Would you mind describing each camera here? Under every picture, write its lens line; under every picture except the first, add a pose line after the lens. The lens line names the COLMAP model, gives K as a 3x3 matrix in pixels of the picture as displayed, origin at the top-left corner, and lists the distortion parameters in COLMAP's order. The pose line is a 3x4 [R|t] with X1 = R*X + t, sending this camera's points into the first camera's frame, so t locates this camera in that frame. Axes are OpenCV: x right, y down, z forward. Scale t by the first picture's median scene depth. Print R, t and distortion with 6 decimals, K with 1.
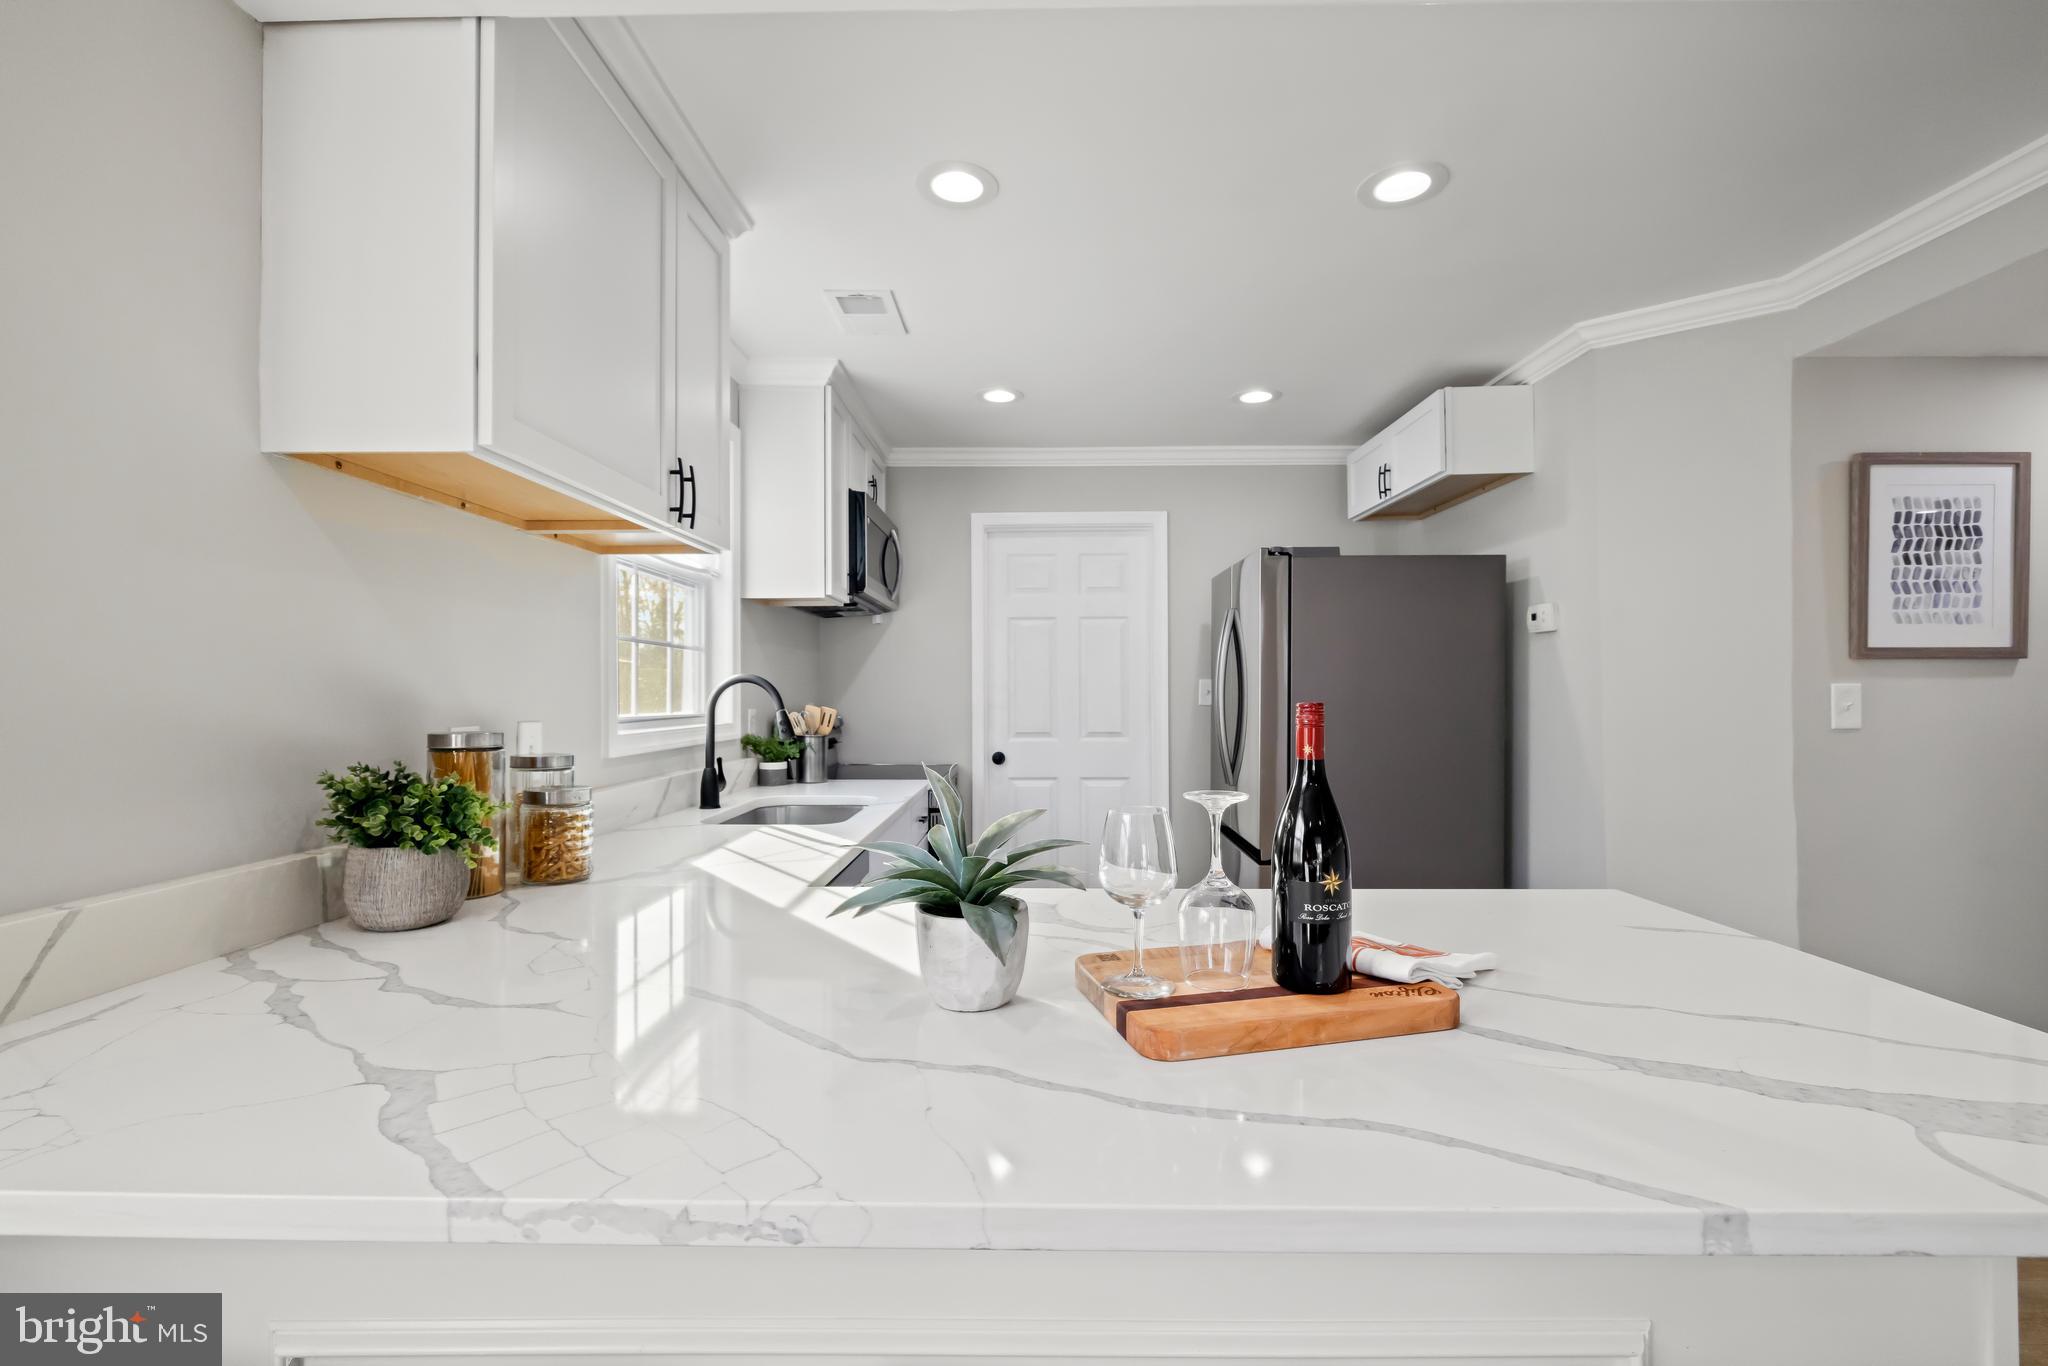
lens RADIAL K [[871.3, 0, 1023.2], [0, 871.3, 691.8], [0, 0, 1]] dist [0.000531, 0.000075]
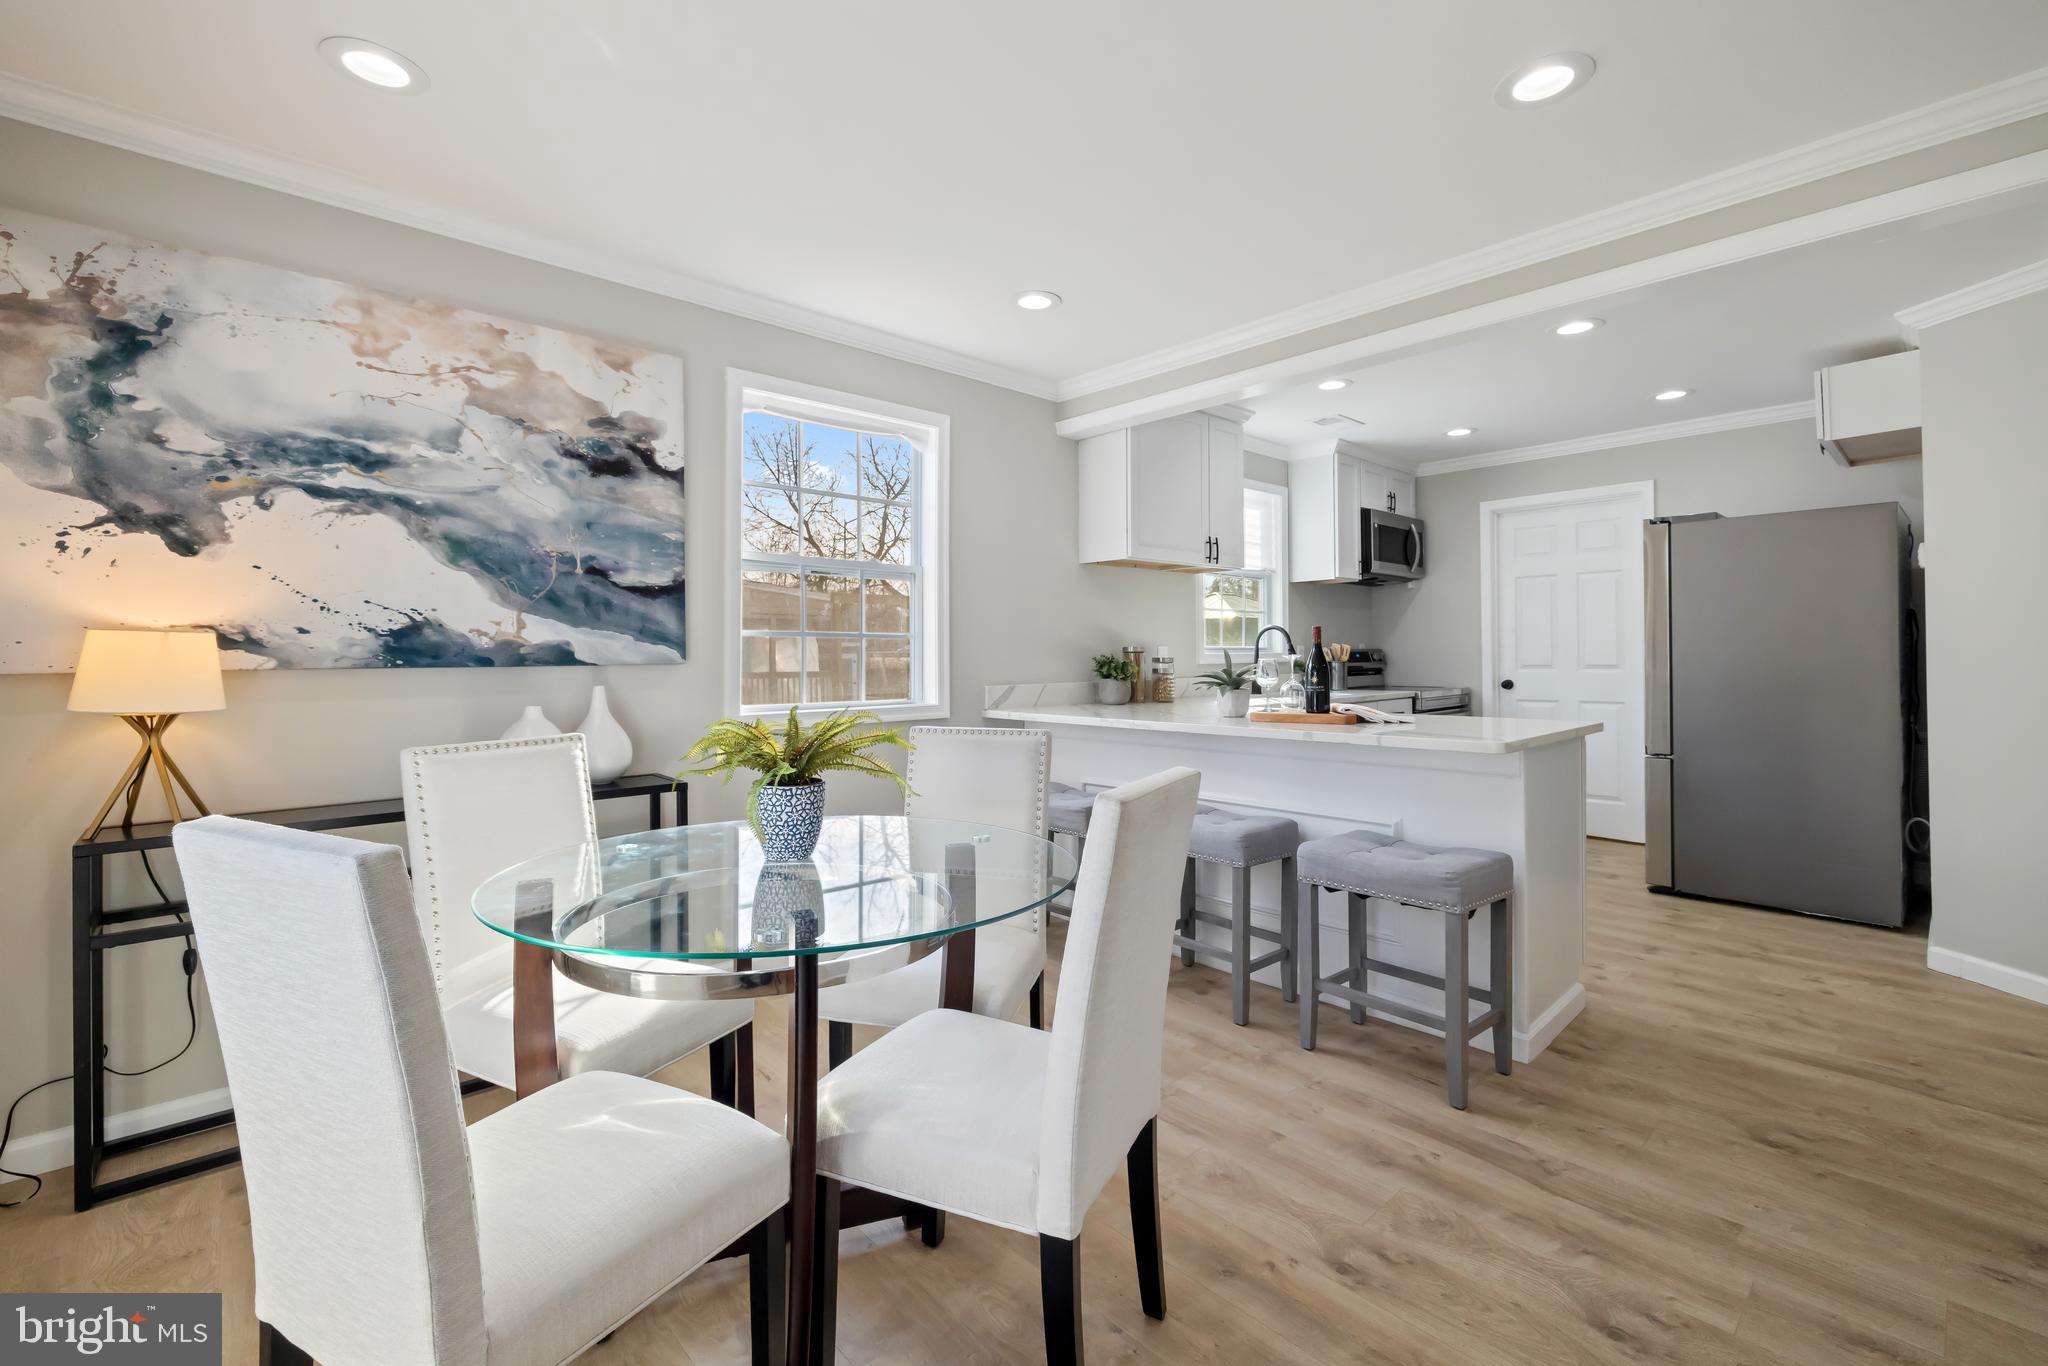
lens RADIAL K [[857.9, 0, 1021.6], [0, 857.9, 651.4], [0, 0, 1]] dist [-0.001210, -0.000250]
pose [[0.689653, -0.007676, -0.724099, 0.573157], [0.008541, 0.999960, -0.002465, 0.032569], [0.724090, -0.004484, 0.689691, -0.606313]]
